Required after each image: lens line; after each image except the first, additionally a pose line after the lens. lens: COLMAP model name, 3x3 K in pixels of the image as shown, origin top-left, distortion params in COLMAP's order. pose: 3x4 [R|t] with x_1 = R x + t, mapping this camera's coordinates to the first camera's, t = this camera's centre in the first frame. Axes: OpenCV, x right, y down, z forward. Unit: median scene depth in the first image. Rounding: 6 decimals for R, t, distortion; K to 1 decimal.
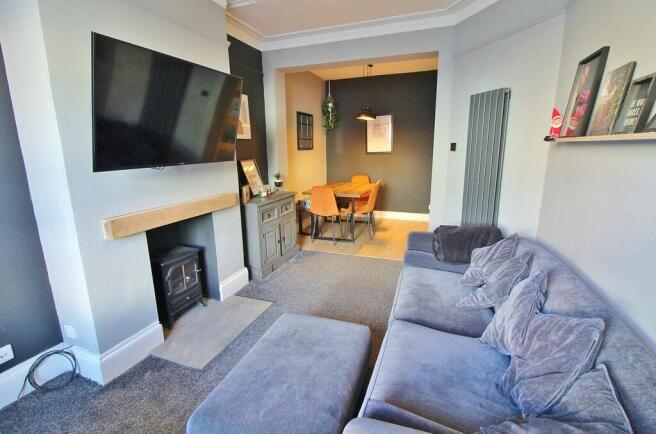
lens RADIAL K [[303.2, 0, 329.0], [0, 303.2, 216.5], [0, 0, 1]] dist [-0.009226, -0.005939]
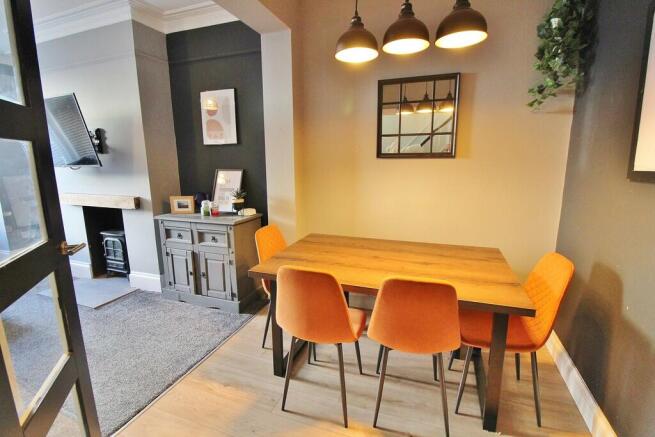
lens RADIAL K [[302.7, 0, 326.7], [0, 302.7, 216.7], [0, 0, 1]] dist [-0.009226, -0.005939]
pose [[0.000391, 0.200155, -0.979764, 0.646236], [-0.216218, 0.956605, 0.195338, -0.323772], [0.976345, 0.211767, 0.043651, 1.447205]]
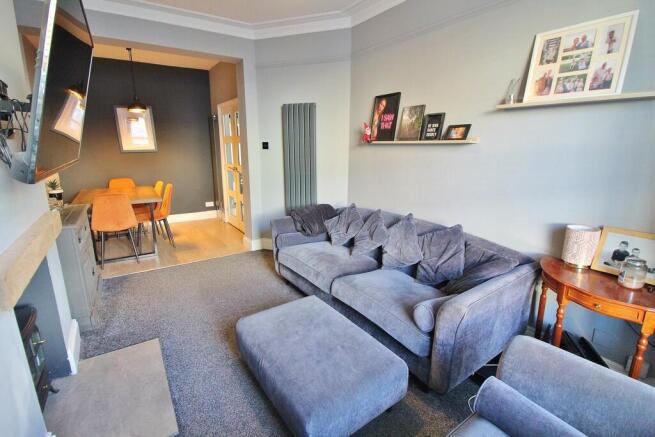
lens RADIAL K [[302.7, 0, 325.0], [0, 302.7, 219.0], [0, 0, 1]] dist [-0.009226, -0.005939]
pose [[0.587816, -0.175104, 0.789817, -0.440215], [0.166494, 0.981580, 0.093705, -0.021729], [-0.791677, 0.076419, 0.606142, 0.128362]]
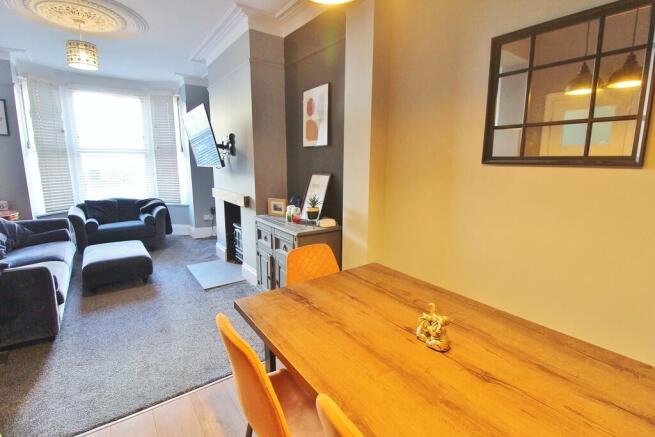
lens RADIAL K [[302.7, 0, 330.5], [0, 302.7, 214.9], [0, 0, 1]] dist [-0.009226, -0.005939]
pose [[-0.554154, 0.153751, -0.818092, 0.396513], [-0.185459, 0.935287, 0.301401, -0.369500], [0.811491, 0.318745, -0.489779, 1.643348]]
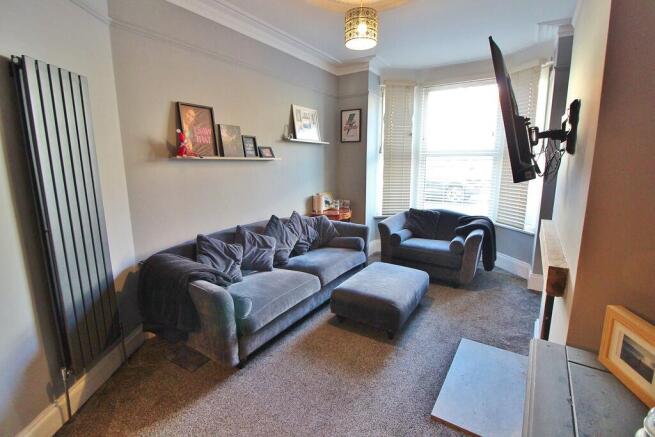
lens RADIAL K [[302.7, 0, 337.3], [0, 302.7, 218.2], [0, 0, 1]] dist [-0.009226, -0.005939]
pose [[-0.975797, -0.024883, 0.217257, -0.109790], [0.061924, 0.921398, 0.383656, -0.275118], [-0.209726, 0.387824, -0.897556, 1.249591]]
